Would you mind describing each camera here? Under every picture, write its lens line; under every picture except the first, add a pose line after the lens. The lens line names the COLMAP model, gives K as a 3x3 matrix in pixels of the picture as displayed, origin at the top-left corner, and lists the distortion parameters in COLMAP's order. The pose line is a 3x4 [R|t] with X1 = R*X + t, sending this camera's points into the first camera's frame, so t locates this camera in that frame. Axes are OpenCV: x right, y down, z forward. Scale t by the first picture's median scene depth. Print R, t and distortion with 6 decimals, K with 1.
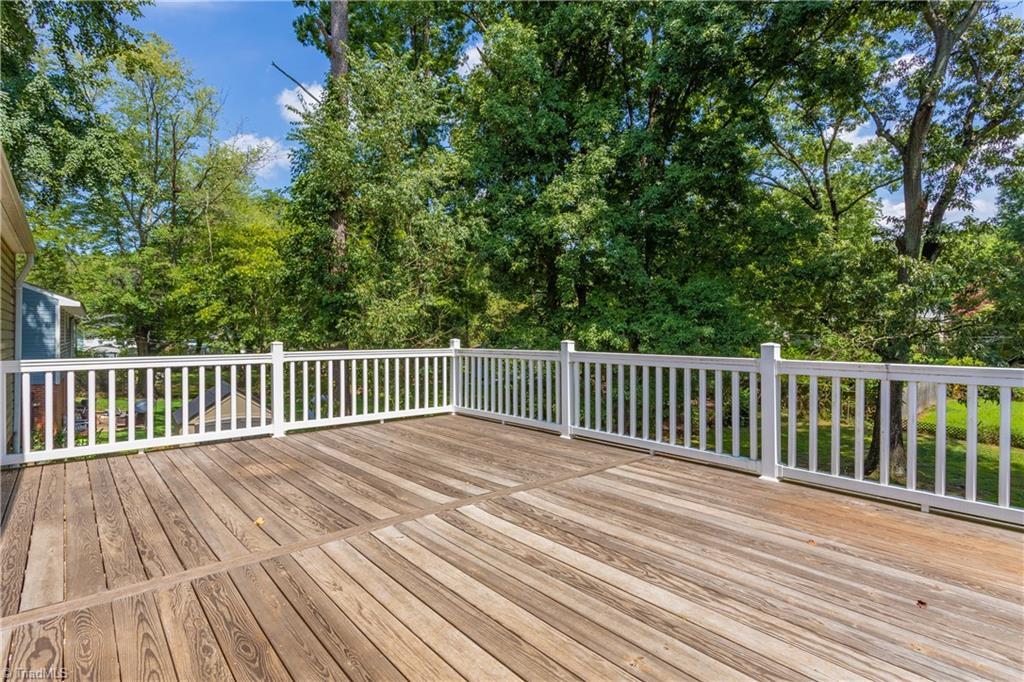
lens RADIAL K [[525.4, 0, 512.9], [0, 525.4, 337.6], [0, 0, 1]] dist [-0.004052, 0.001327]
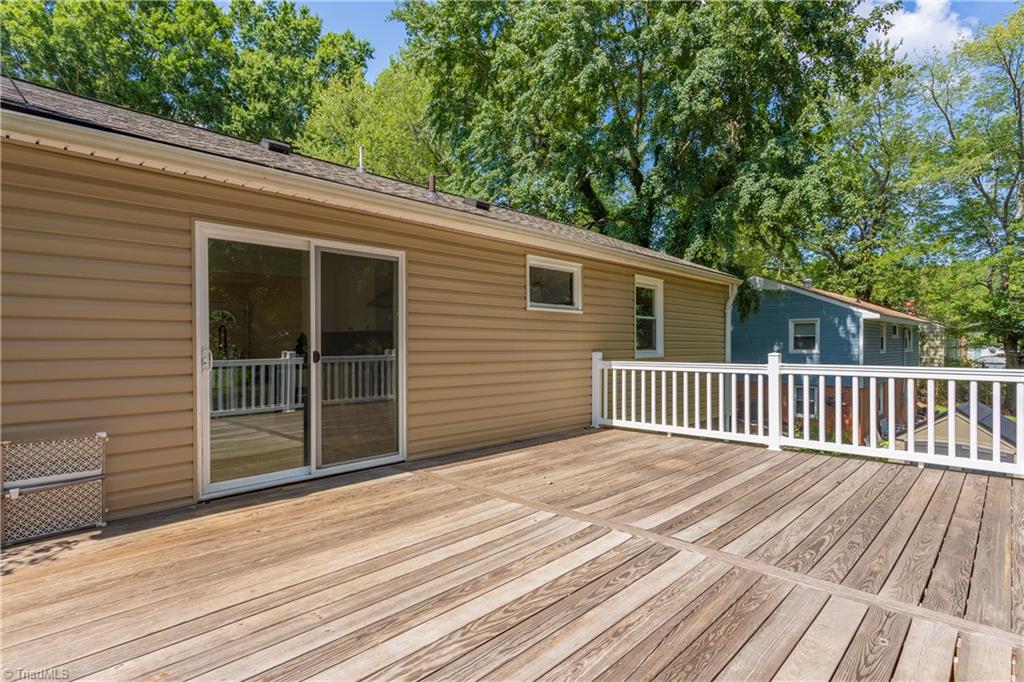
lens RADIAL K [[525.4, 0, 519.6], [0, 525.4, 340.0], [0, 0, 1]] dist [-0.004052, 0.001327]
pose [[0.114958, -0.003316, -0.993365, 0.697067], [-0.008869, 0.999951, -0.004364, -0.010651], [0.993331, 0.009312, 0.114923, 0.613615]]
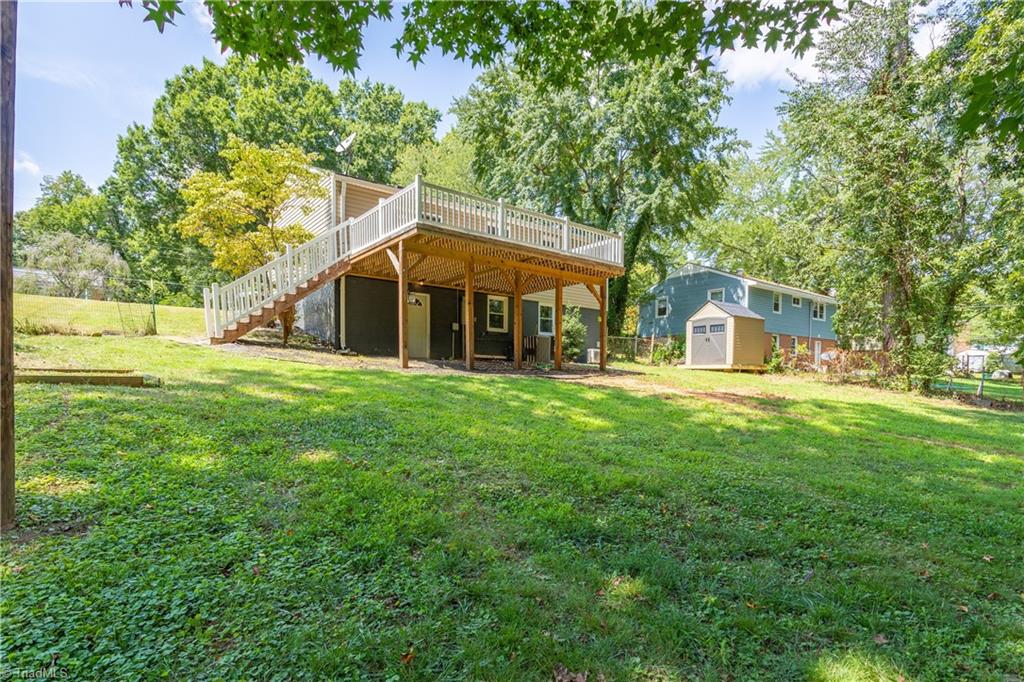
lens RADIAL K [[525.4, 0, 529.7], [0, 525.4, 377.4], [0, 0, 1]] dist [-0.004052, 0.001327]
pose [[0.004935, -0.004765, -0.999976, 3.693833], [-0.012169, 0.999914, -0.004824, 1.093040], [0.999914, 0.012192, 0.004876, 1.191280]]
